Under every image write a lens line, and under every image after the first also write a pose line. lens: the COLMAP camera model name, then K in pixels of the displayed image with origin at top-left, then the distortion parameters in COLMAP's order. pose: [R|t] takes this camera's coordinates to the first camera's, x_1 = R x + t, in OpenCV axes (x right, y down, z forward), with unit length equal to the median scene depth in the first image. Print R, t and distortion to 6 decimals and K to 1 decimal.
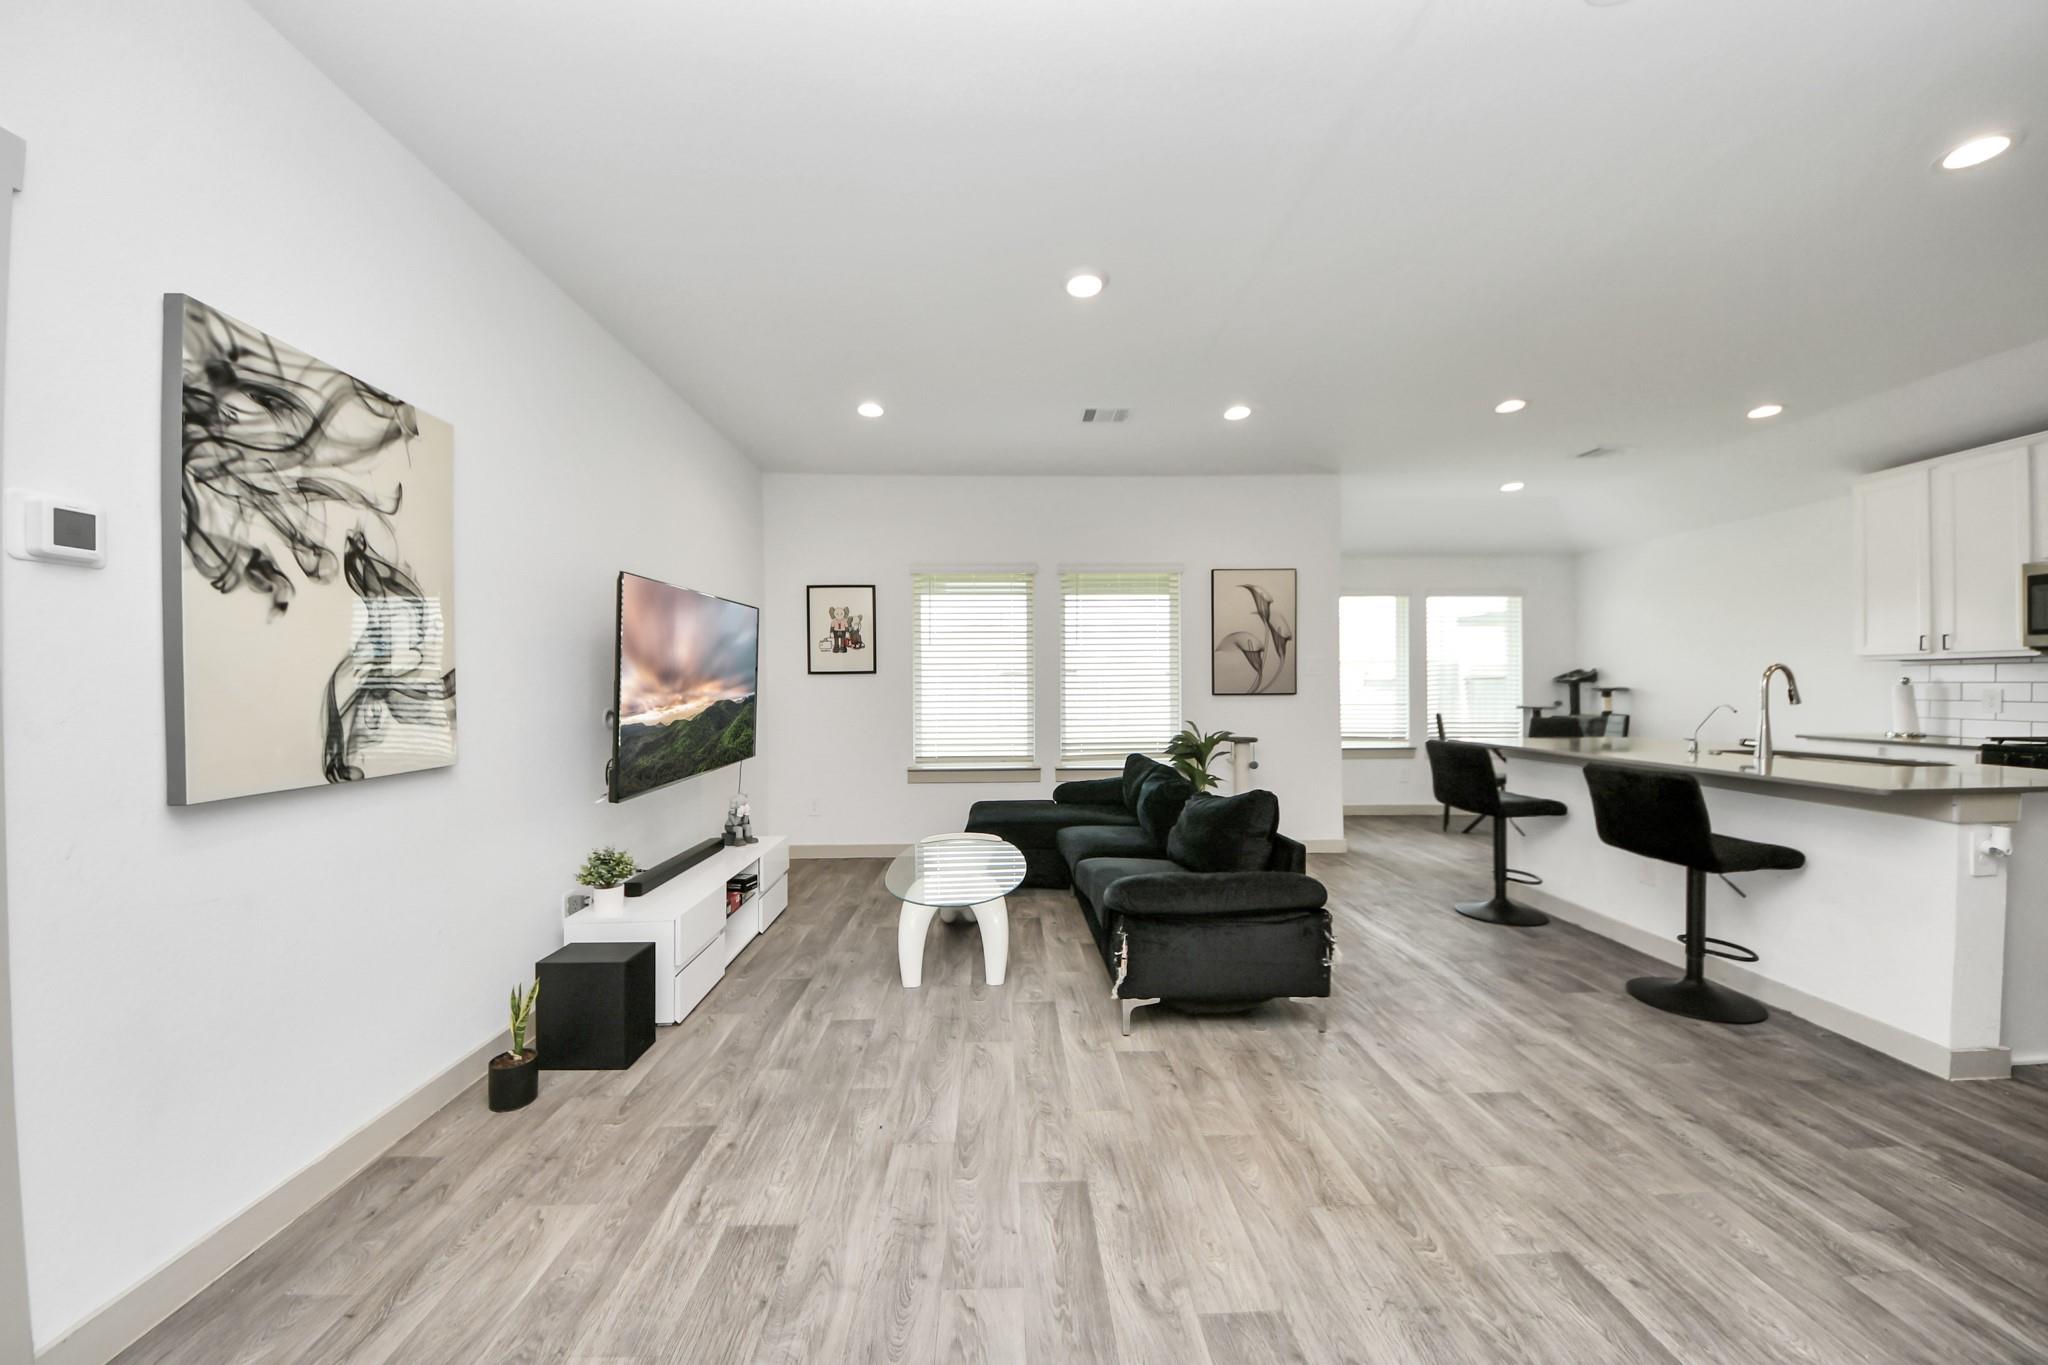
lens RADIAL K [[714.5, 0, 1017.5], [0, 714.5, 692.7], [0, 0, 1]] dist [0.022197, -0.018844]
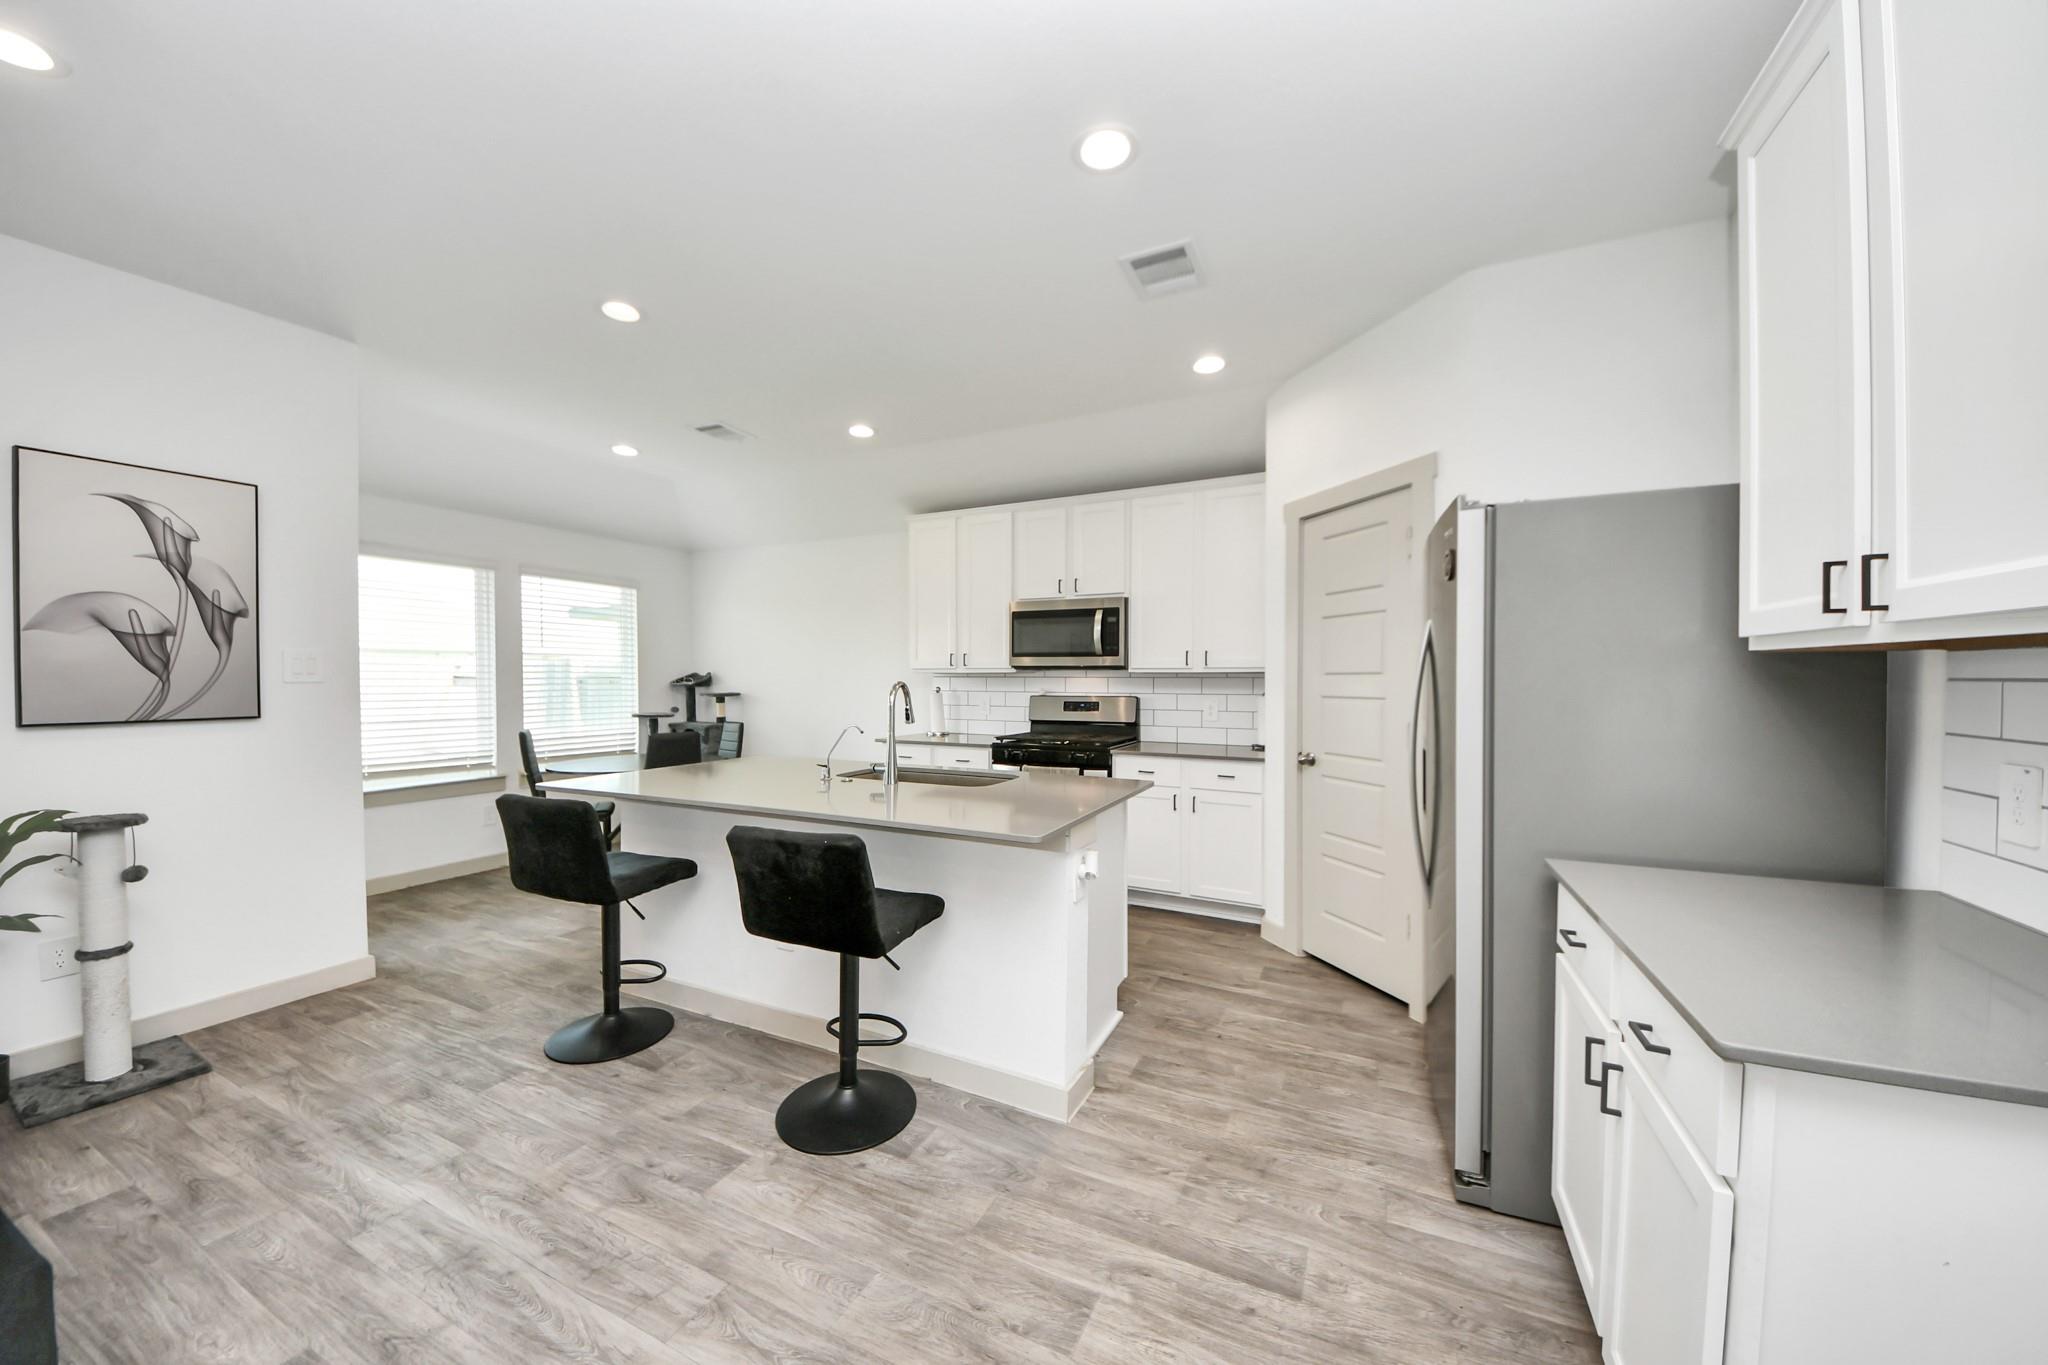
lens RADIAL K [[723.4, 0, 1016.8], [0, 723.4, 694.0], [0, 0, 1]] dist [-0.000267, -0.006565]
pose [[0.459075, -0.013242, 0.888299, 0.405708], [0.003654, 0.999909, 0.013017, -0.049981], [-0.888390, -0.002730, 0.459082, 0.583987]]
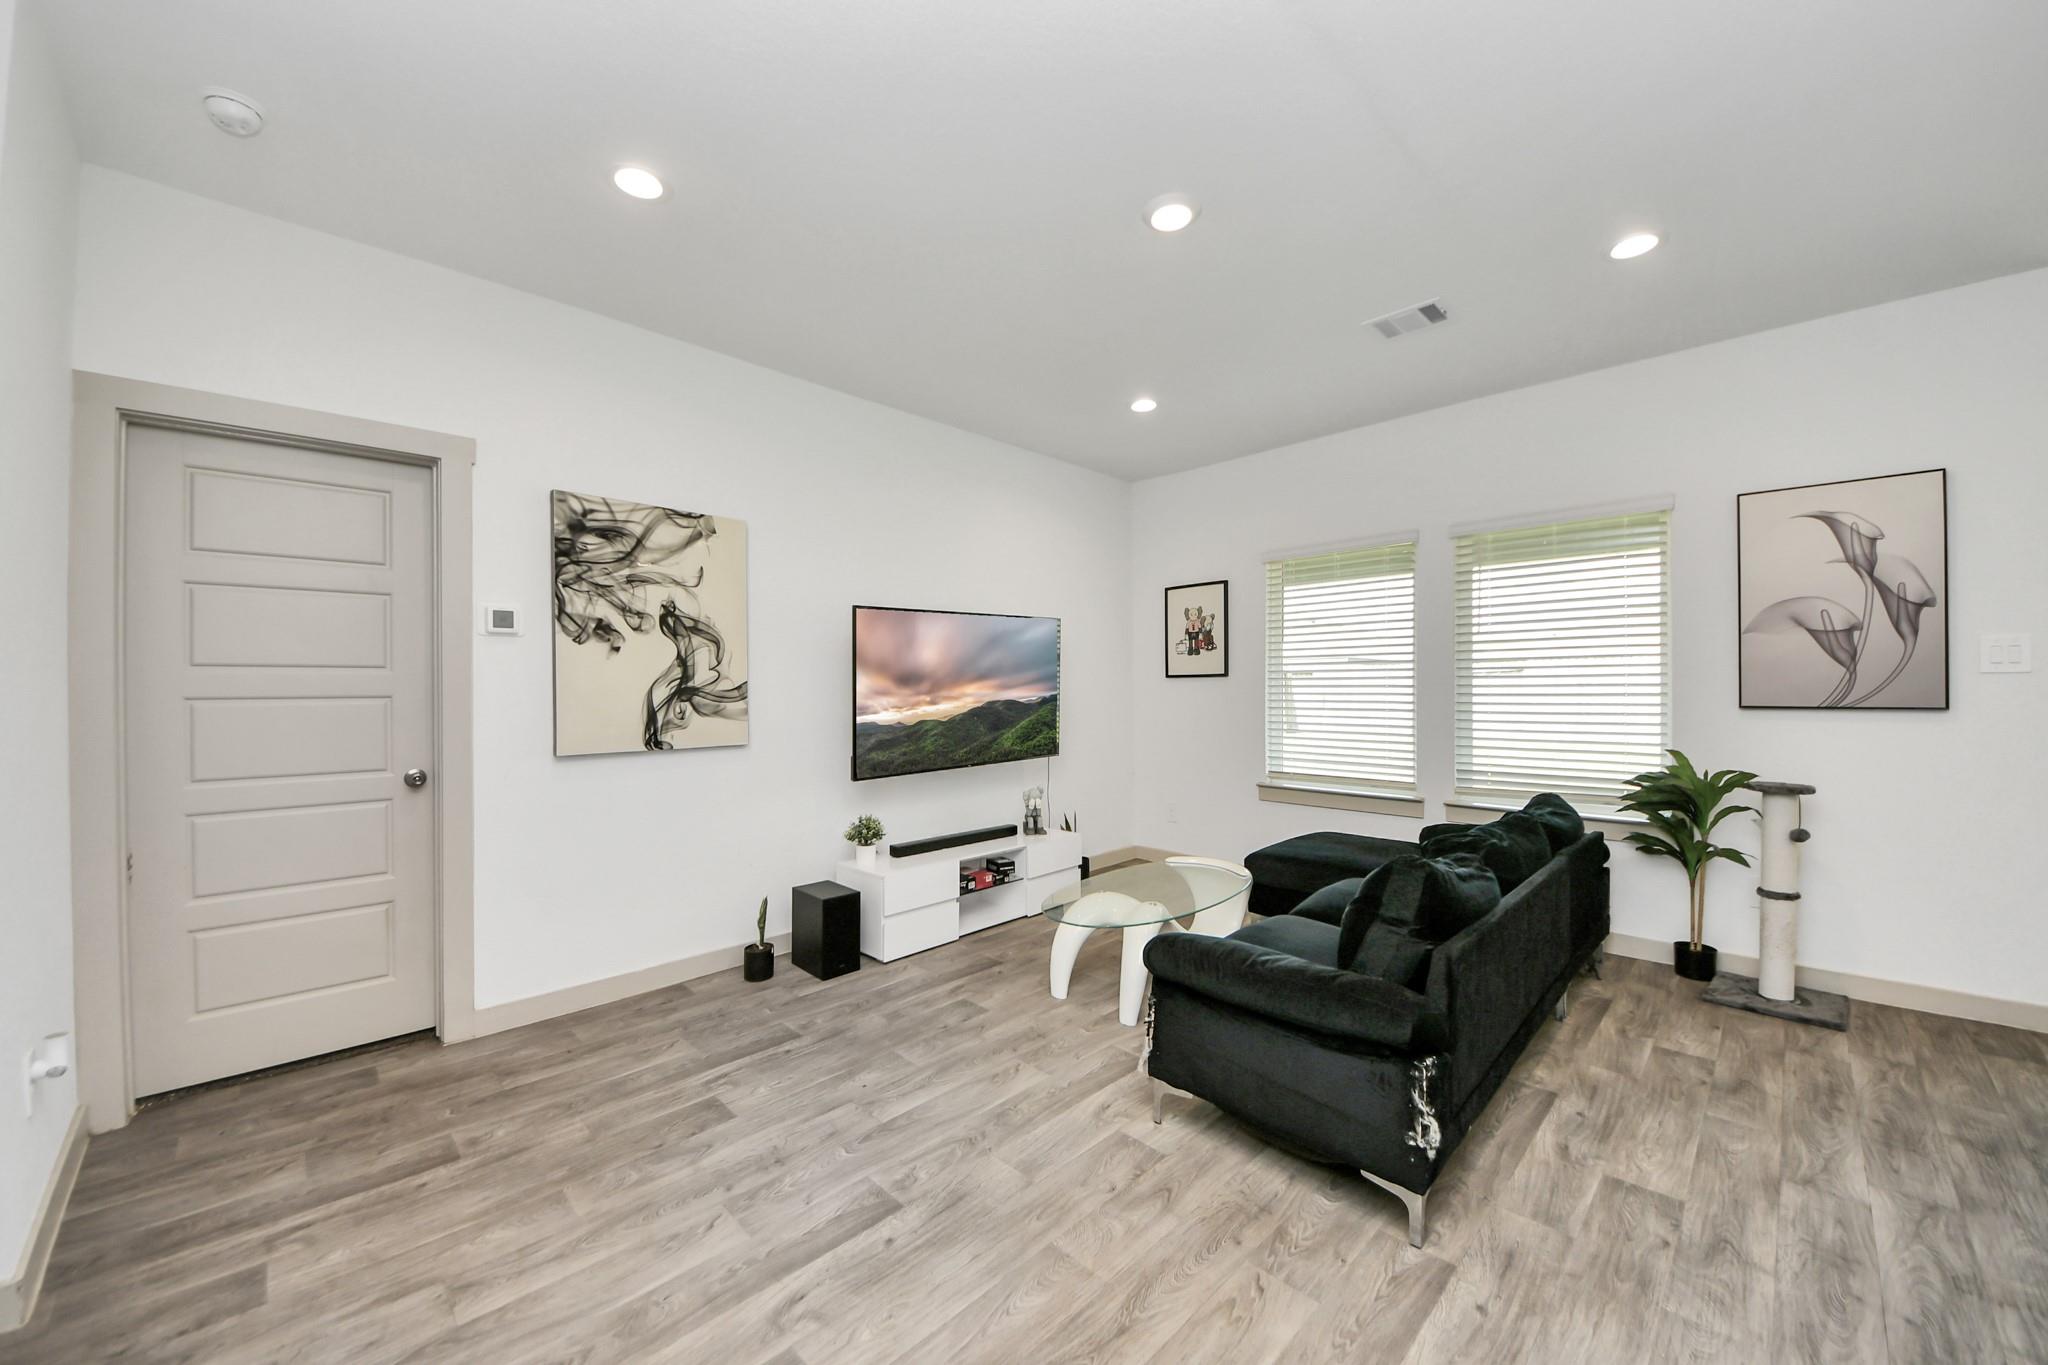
lens RADIAL K [[749.1, 0, 1014.4], [0, 749.1, 693.1], [0, 0, 1]] dist [0.033531, -0.023014]
pose [[0.684627, 0.007921, -0.728850, 0.762864], [-0.006281, 0.999968, 0.004968, -0.020079], [0.728866, 0.001177, 0.684655, 0.326662]]
